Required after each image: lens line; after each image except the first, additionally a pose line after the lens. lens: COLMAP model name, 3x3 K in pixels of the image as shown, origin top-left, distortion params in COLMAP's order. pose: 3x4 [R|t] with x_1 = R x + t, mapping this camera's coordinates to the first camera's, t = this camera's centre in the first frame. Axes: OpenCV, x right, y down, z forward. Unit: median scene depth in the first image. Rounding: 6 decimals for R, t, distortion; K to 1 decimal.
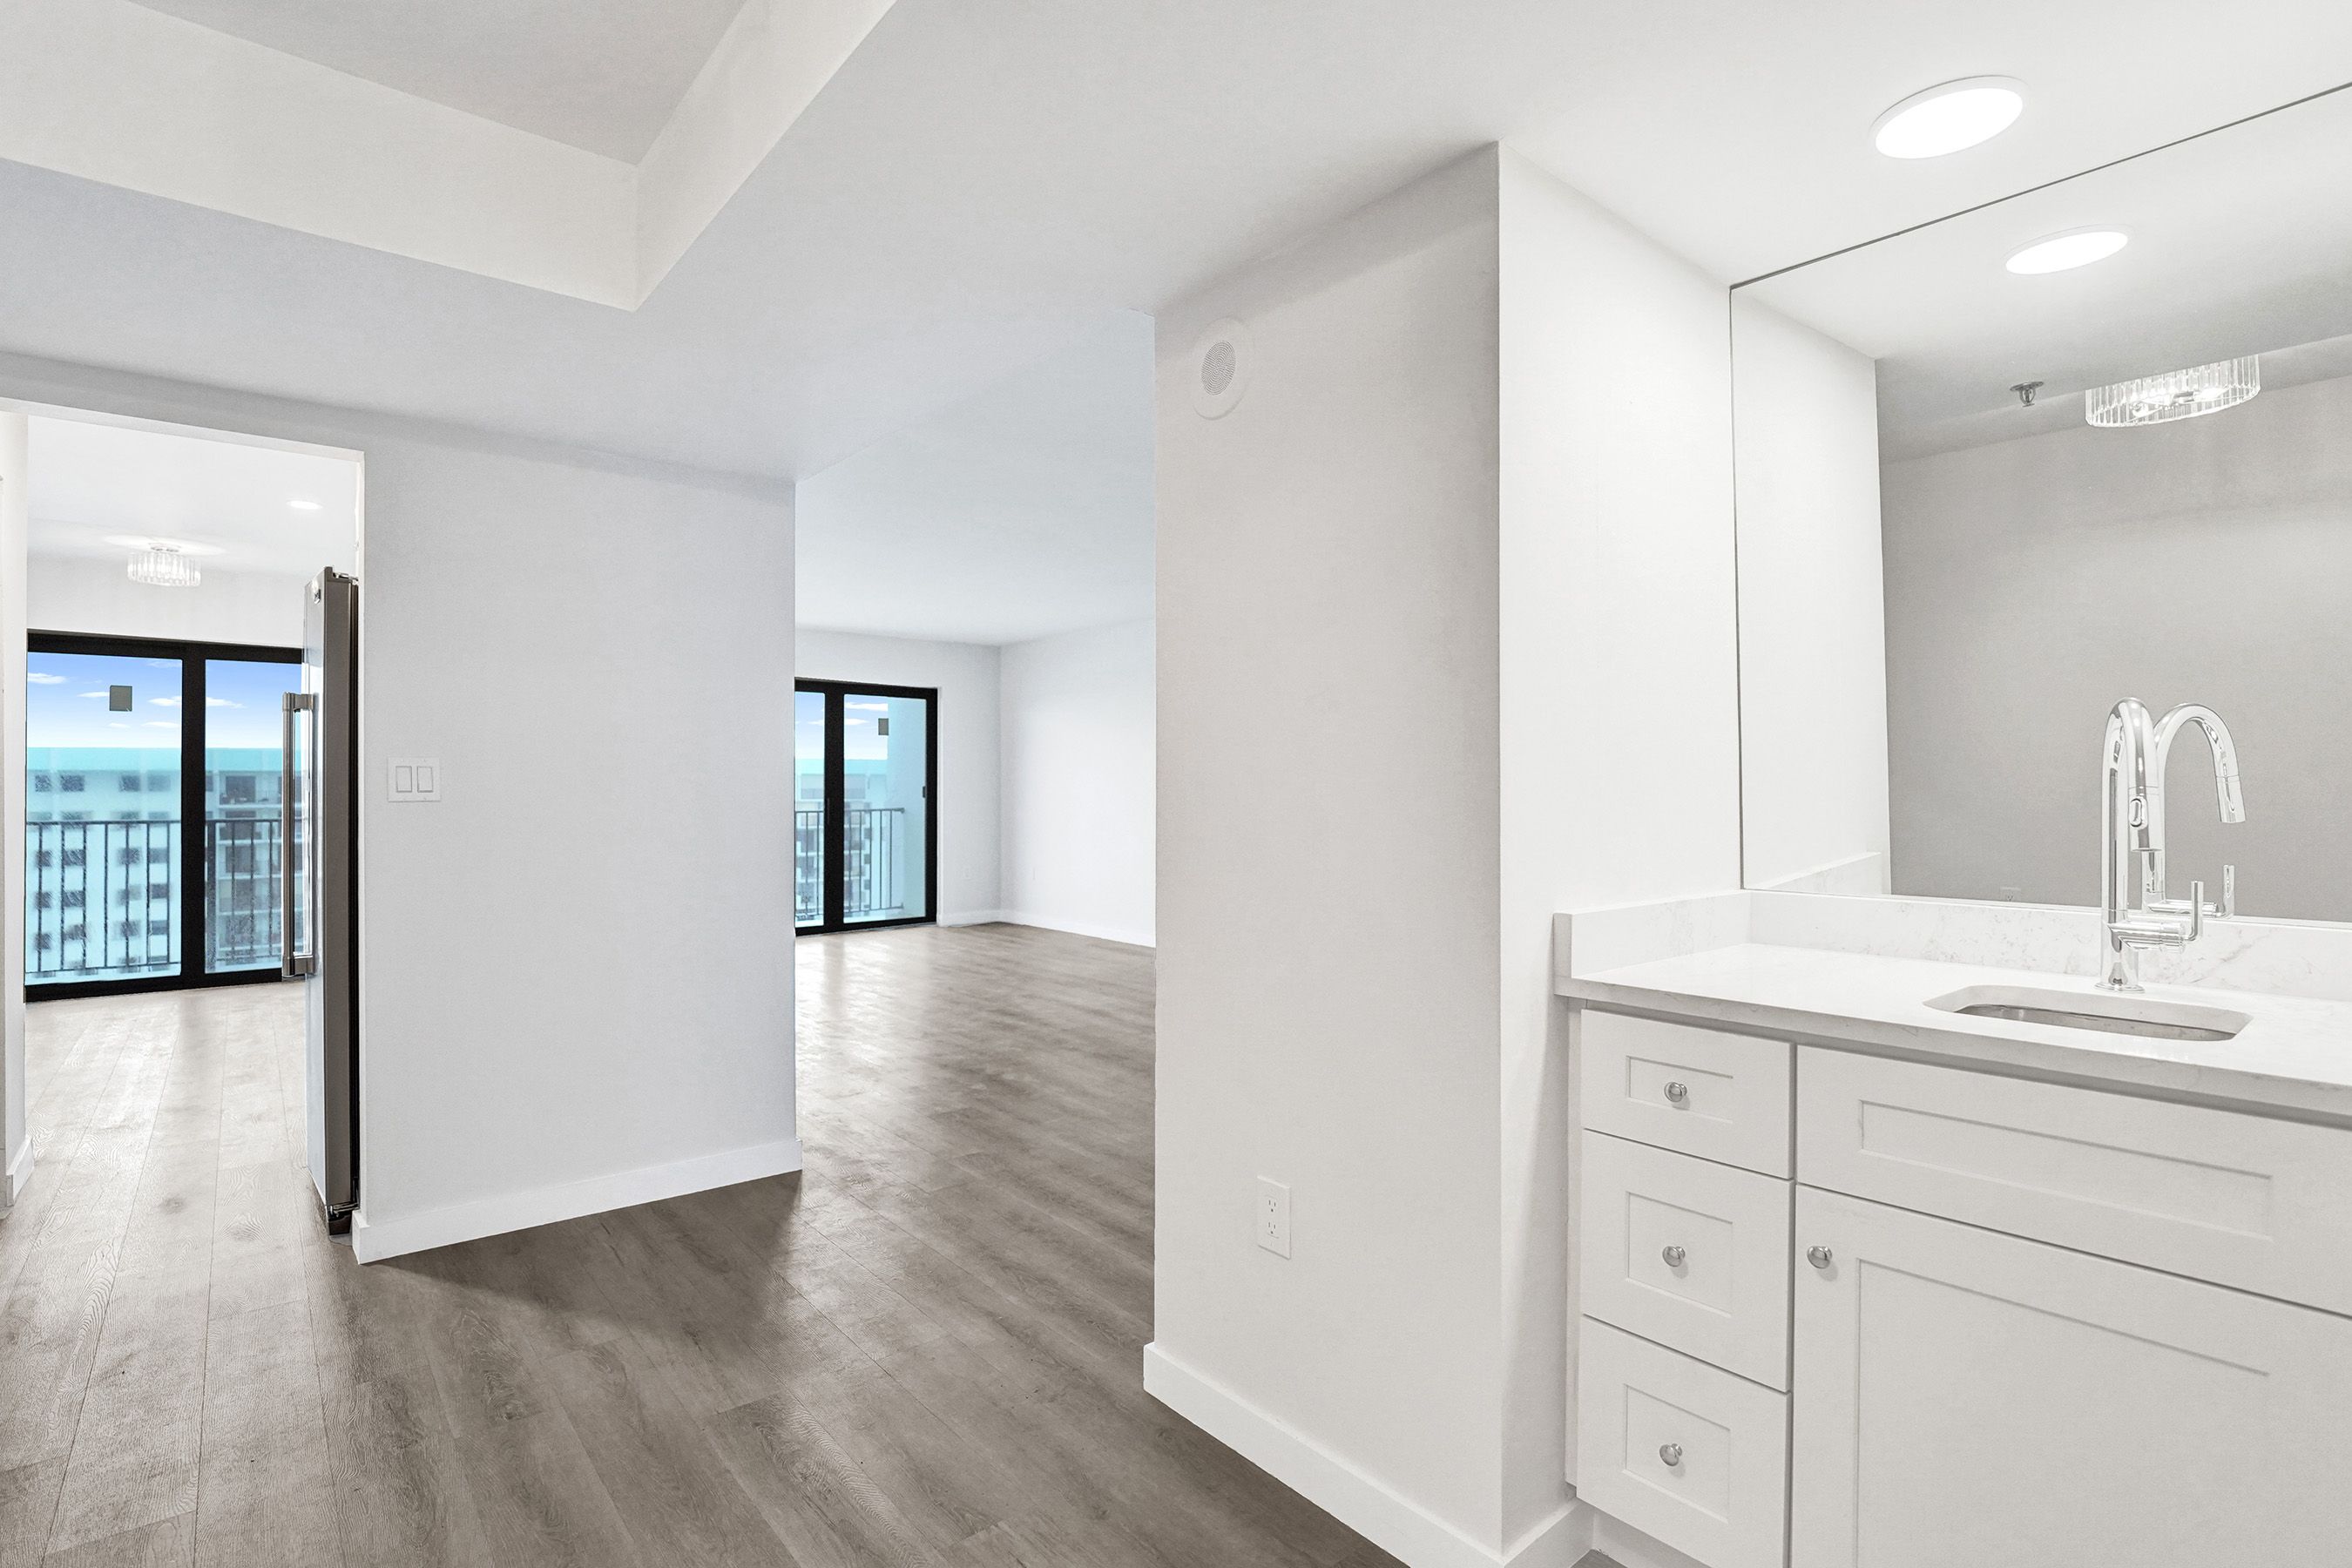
lens RADIAL K [[1113.4, 0, 1175.8], [0, 1113.4, 783.6], [0, 0, 1]] dist [-0.019612, -0.000636]
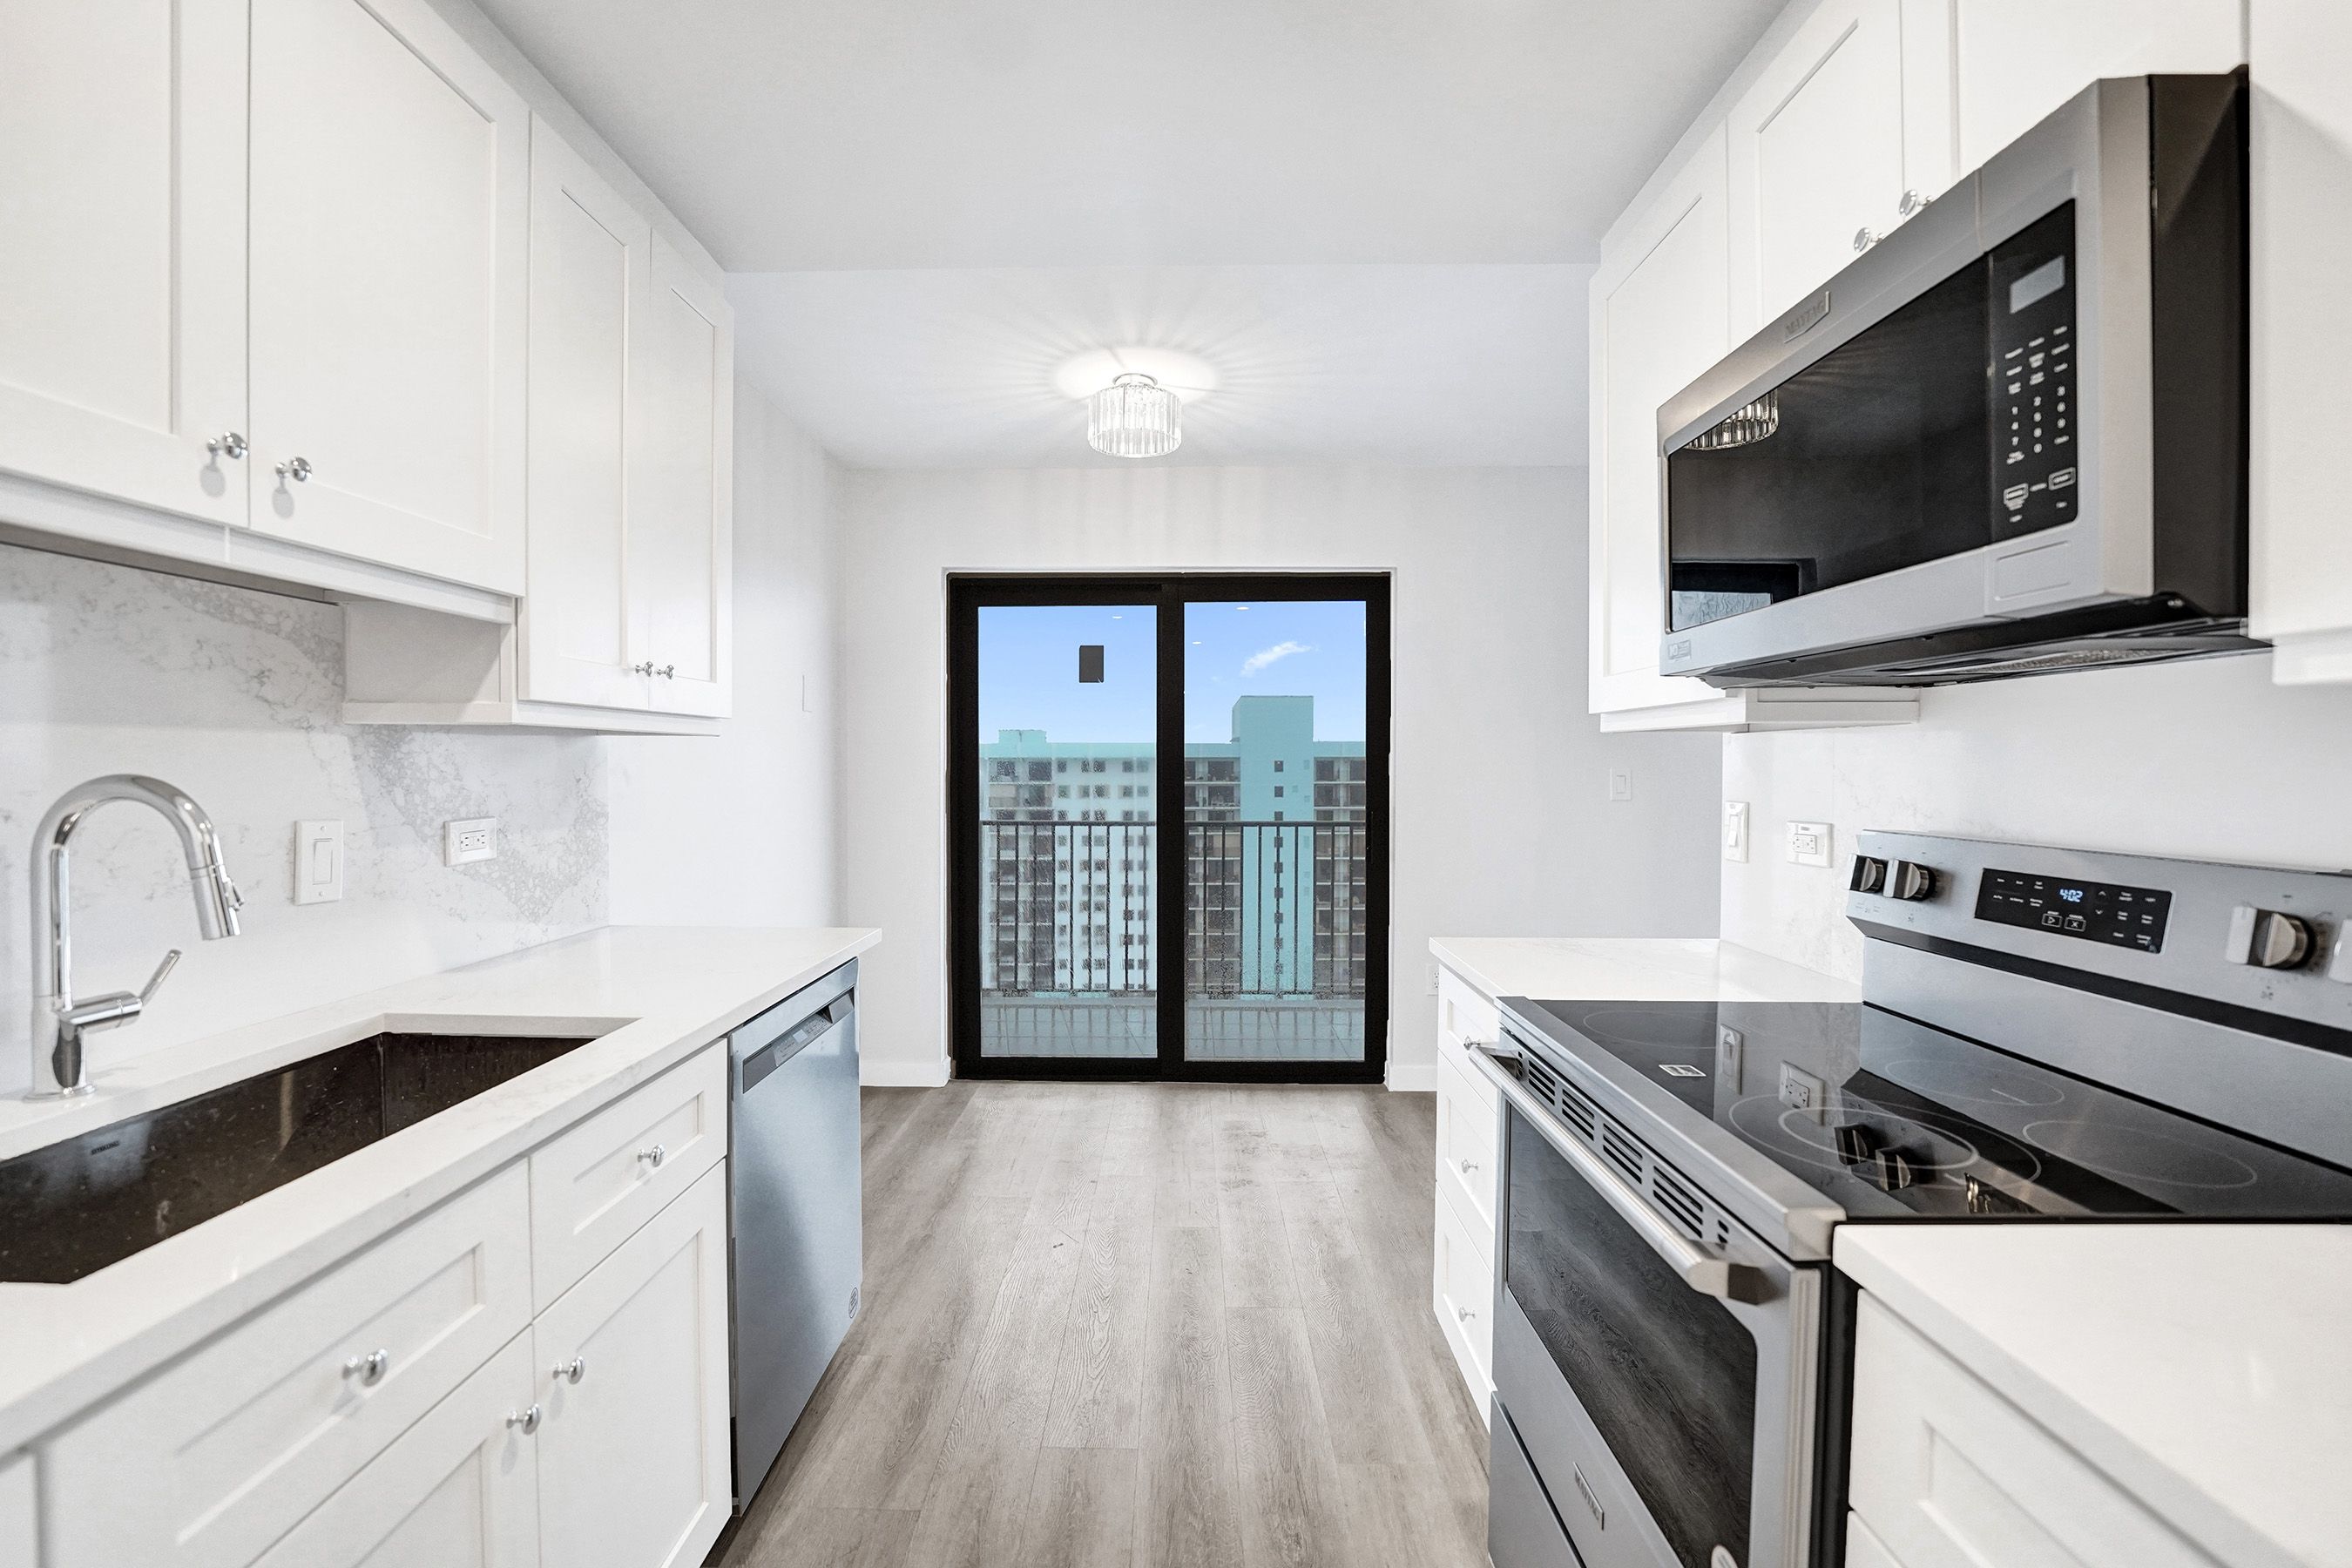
lens RADIAL K [[964.6, 0, 1169.3], [0, 964.6, 779.7], [0, 0, 1]] dist [-0.034594, 0.000110]
pose [[0.750983, 0.011064, -0.660228, -1.283256], [-0.002338, 0.999898, 0.014096, -0.025680], [0.660317, -0.009042, 0.750933, 1.402103]]
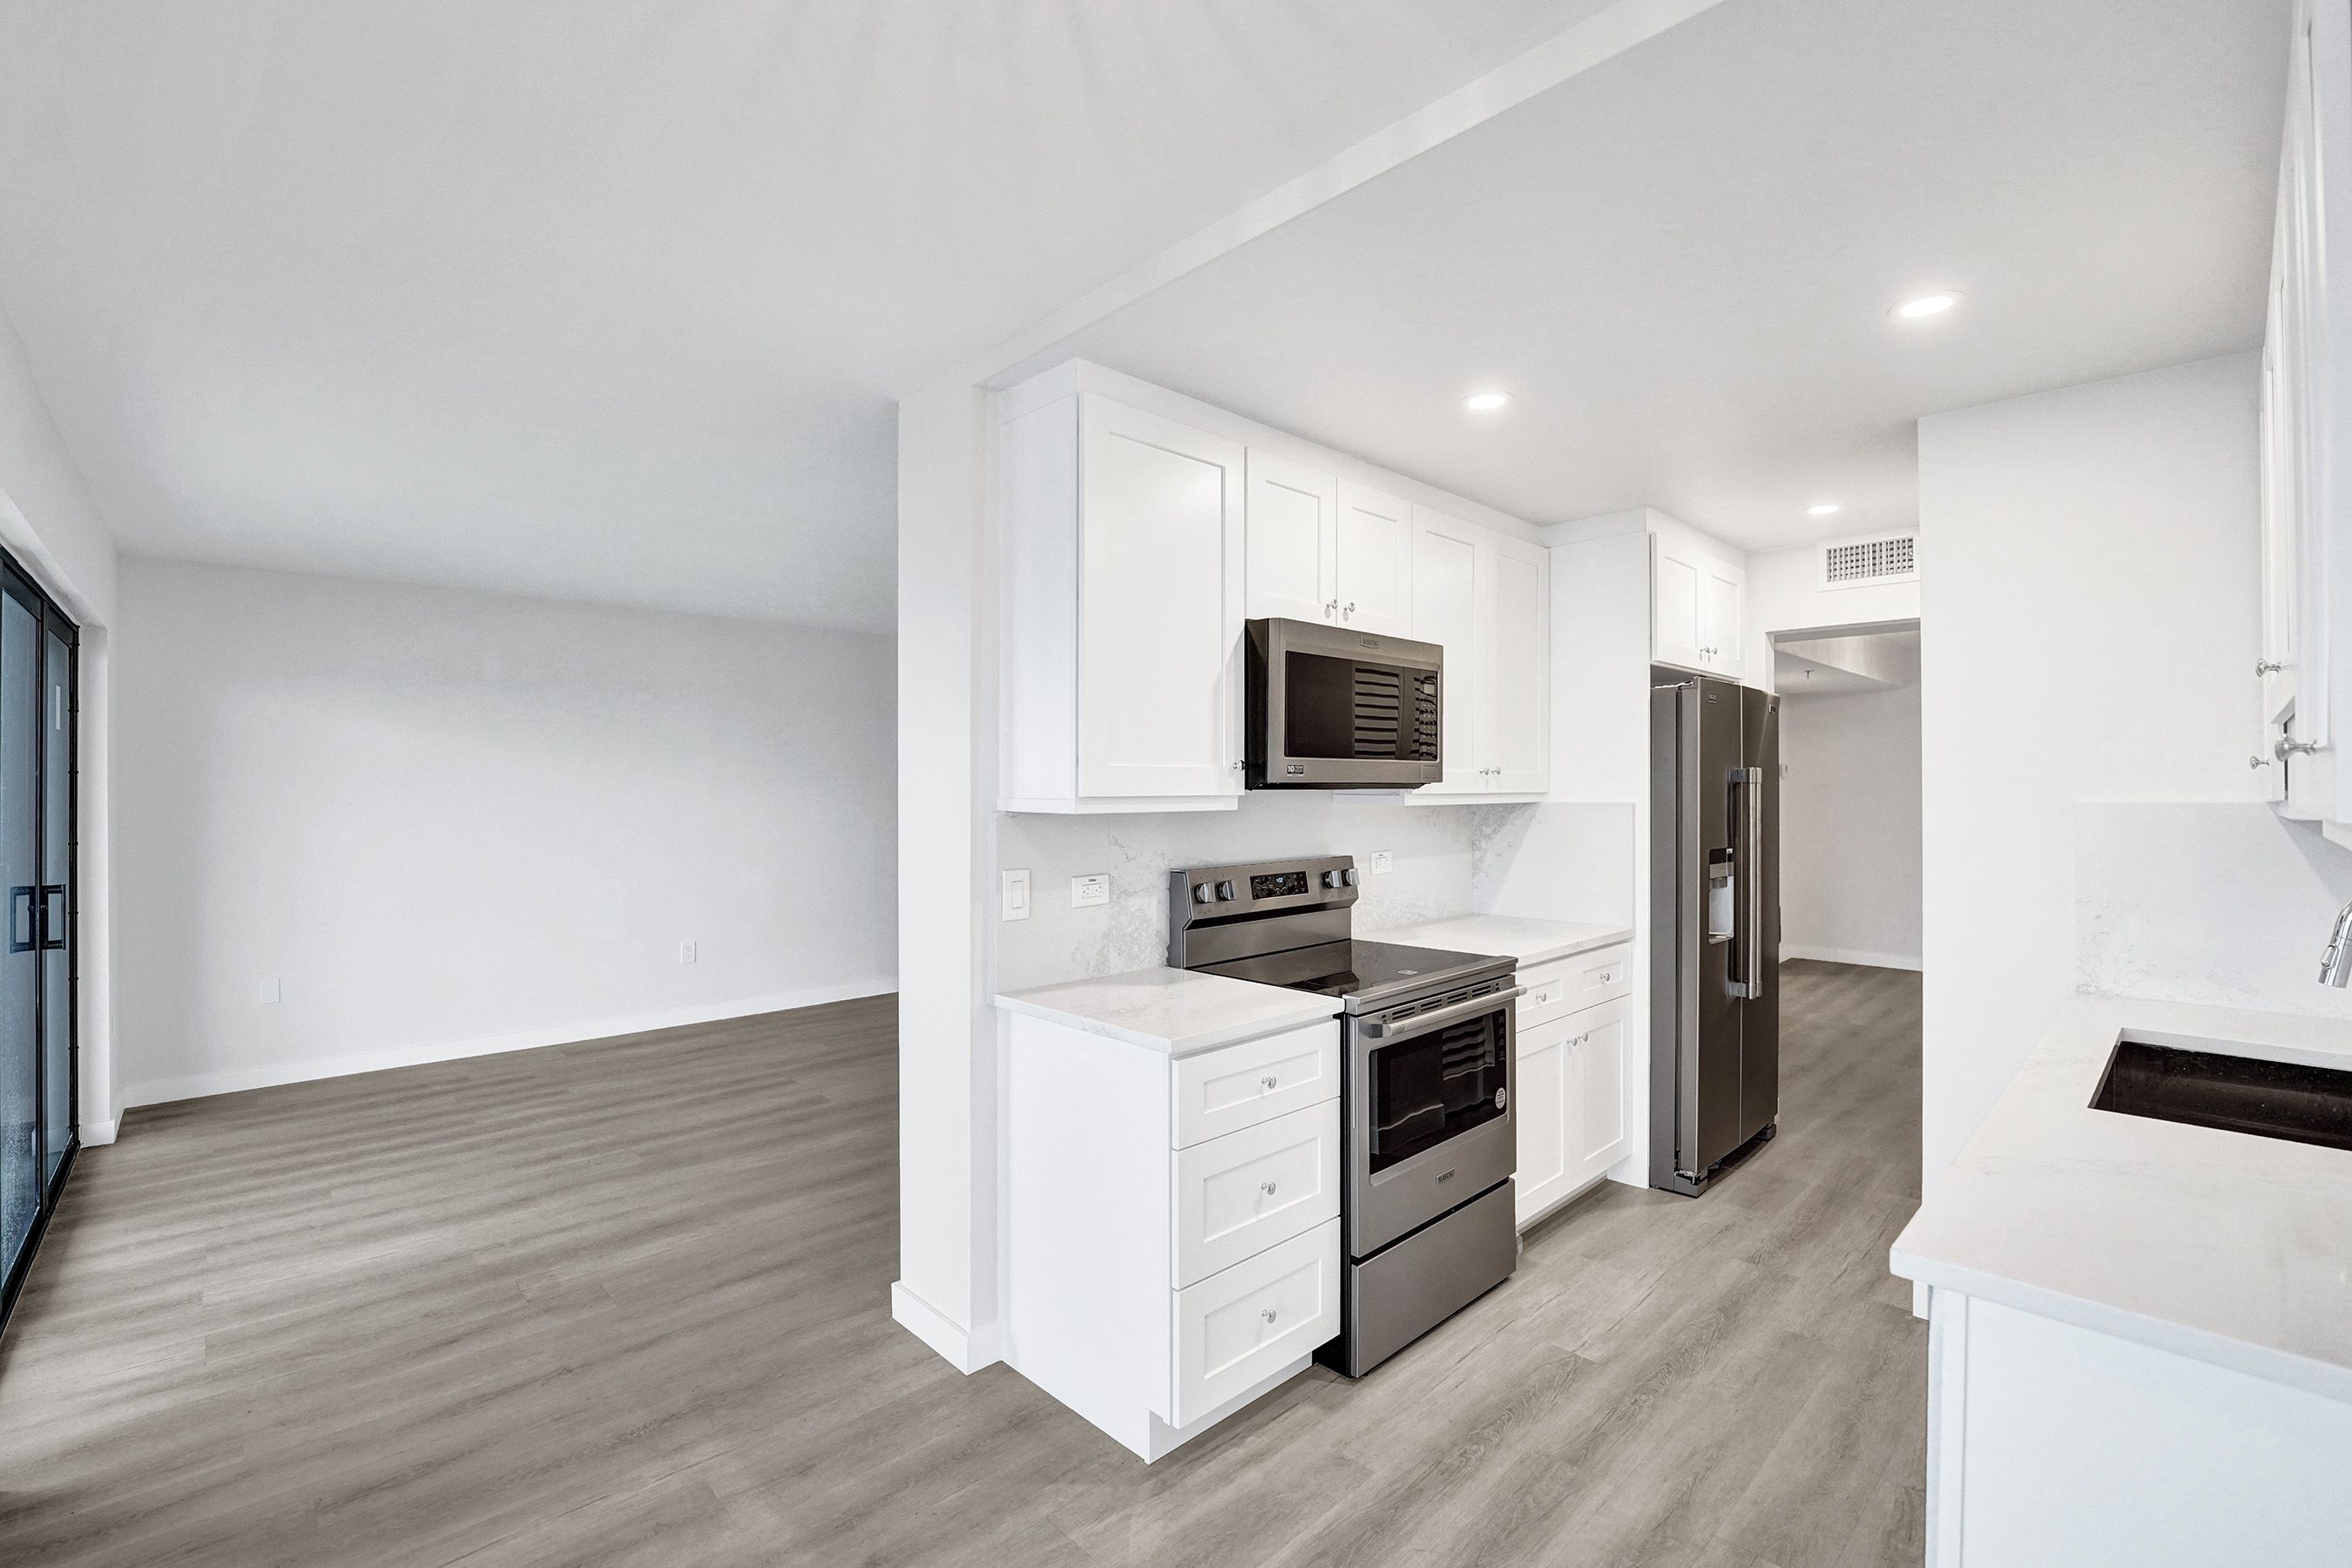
lens RADIAL K [[1023.1, 0, 1167.9], [0, 1023.1, 780.4], [0, 0, 1]] dist [-0.025392, 0.000049]
pose [[-0.049429, 0.004557, 0.998767, -2.429098], [0.000020, 0.999990, -0.004562, -0.077374], [-0.998778, -0.000206, -0.049428, 2.187275]]
